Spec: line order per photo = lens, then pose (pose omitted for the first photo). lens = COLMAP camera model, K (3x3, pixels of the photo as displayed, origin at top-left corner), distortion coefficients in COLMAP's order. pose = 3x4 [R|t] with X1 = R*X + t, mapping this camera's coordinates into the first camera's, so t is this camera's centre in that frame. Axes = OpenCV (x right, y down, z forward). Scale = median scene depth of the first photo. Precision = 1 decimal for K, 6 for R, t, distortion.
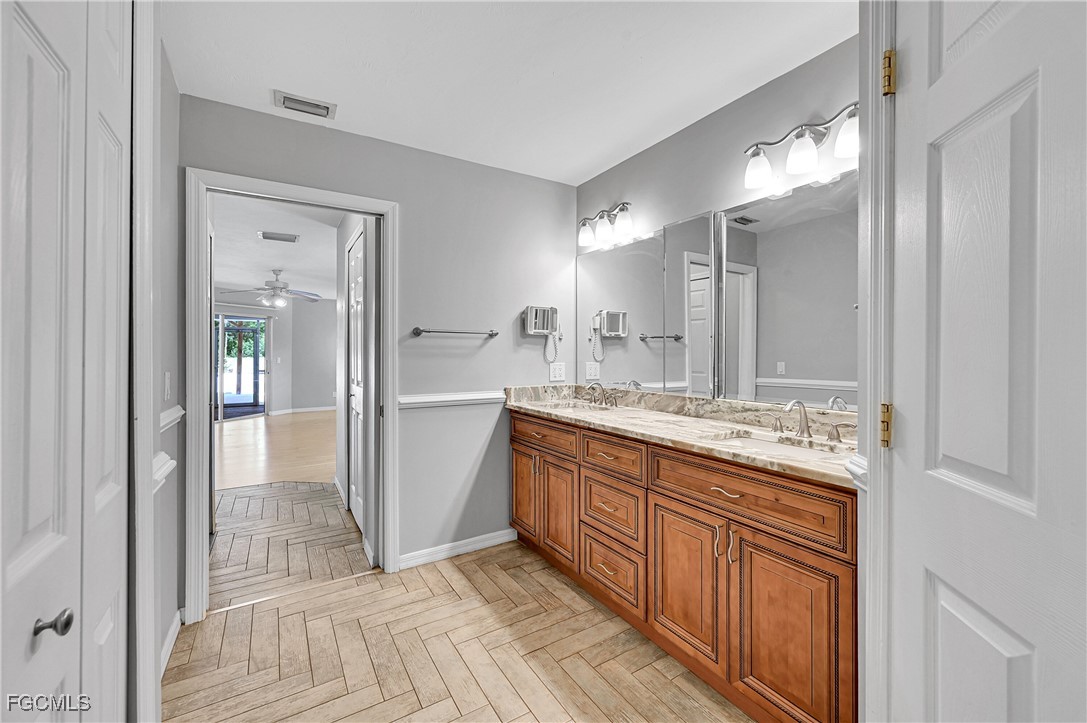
lens RADIAL K [[449.4, 0, 572.8], [0, 449.4, 353.5], [0, 0, 1]] dist [-0.001252, -0.000110]
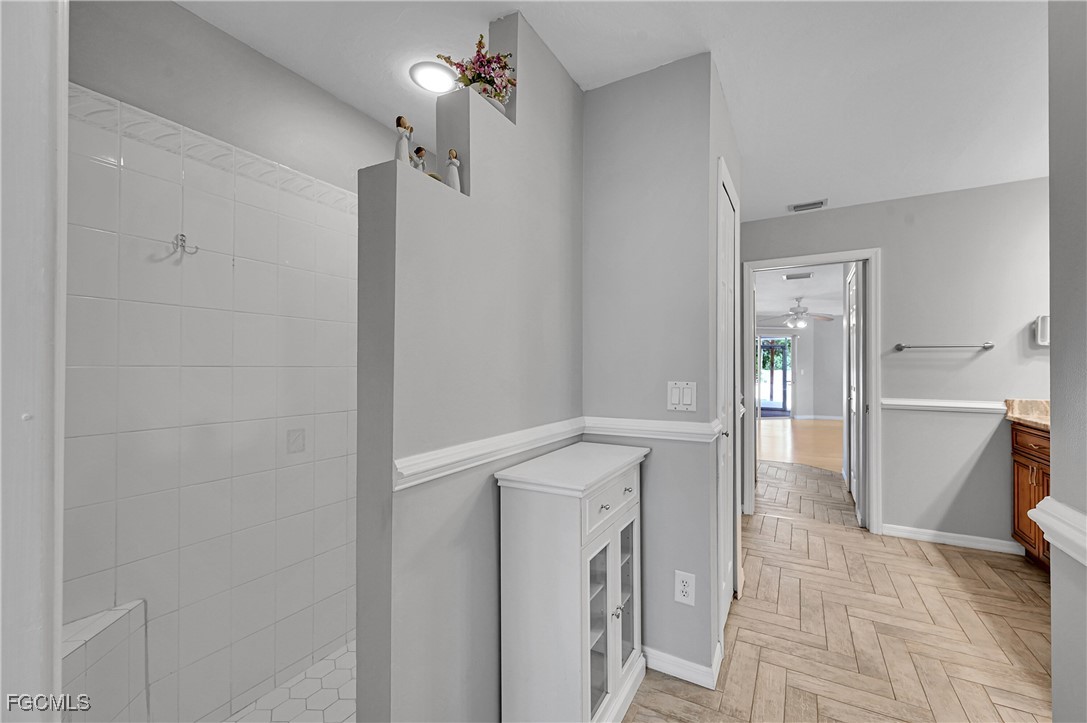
lens RADIAL K [[468.6, 0, 543.5], [0, 468.6, 361.5], [0, 0, 1]] dist [-0.000320, -0.000076]
pose [[0.459590, -0.008343, -0.888092, 0.338412], [-0.002369, 0.999941, -0.010619, 0.005575], [0.888128, 0.006984, 0.459543, -0.445568]]
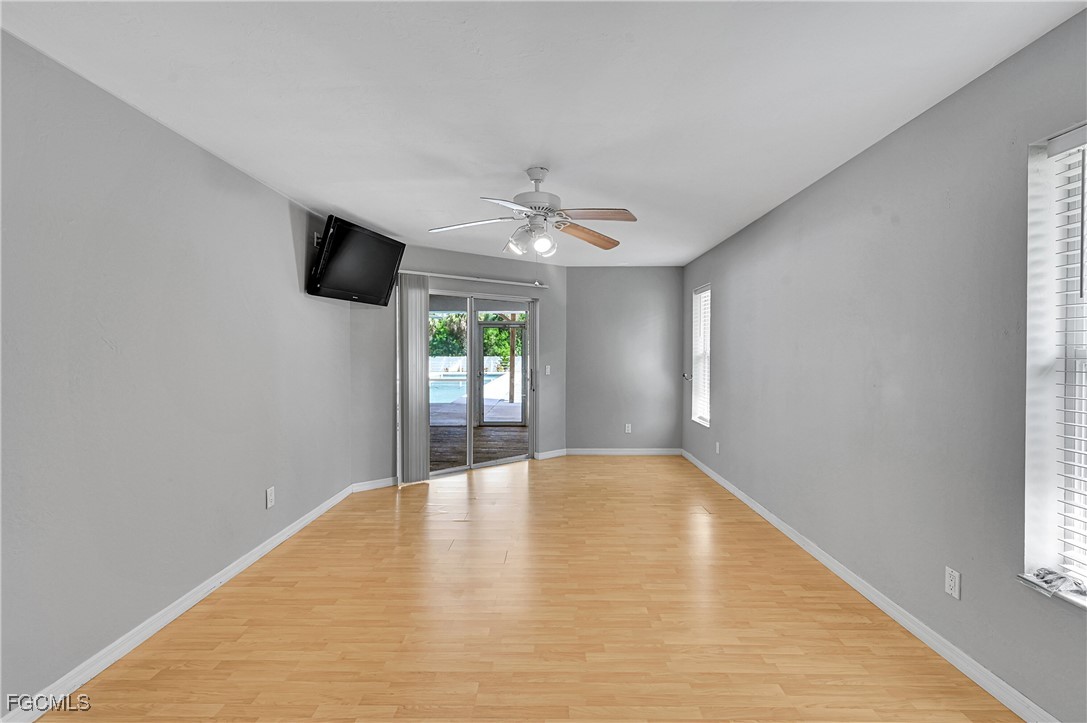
lens RADIAL K [[468.6, 0, 543.5], [0, 468.6, 361.5], [0, 0, 1]] dist [-0.000320, -0.000076]
pose [[0.827145, 0.005168, -0.561965, -0.912026], [0.008987, 0.999708, 0.022422, -0.036490], [0.561917, -0.023597, 0.826857, 1.428583]]
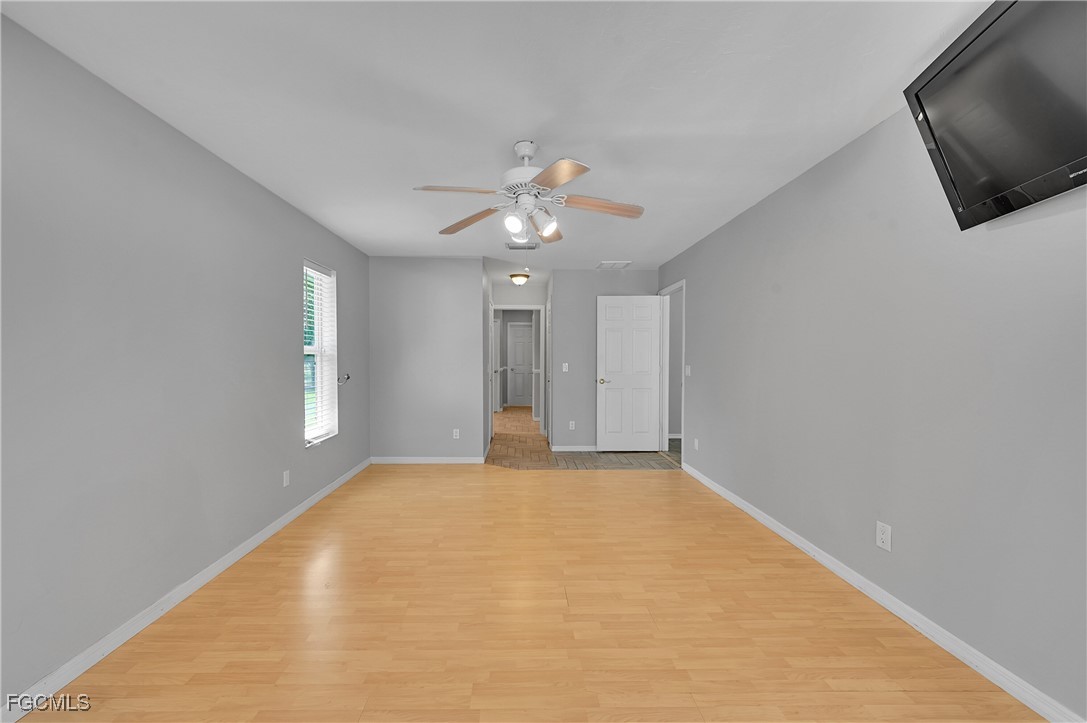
lens RADIAL K [[468.6, 0, 543.5], [0, 468.6, 361.5], [0, 0, 1]] dist [-0.000320, -0.000076]
pose [[-0.861614, -0.010831, 0.507448, -1.888136], [-0.004916, 0.999903, 0.012996, -0.016600], [-0.507540, 0.008703, -0.861584, 2.880949]]
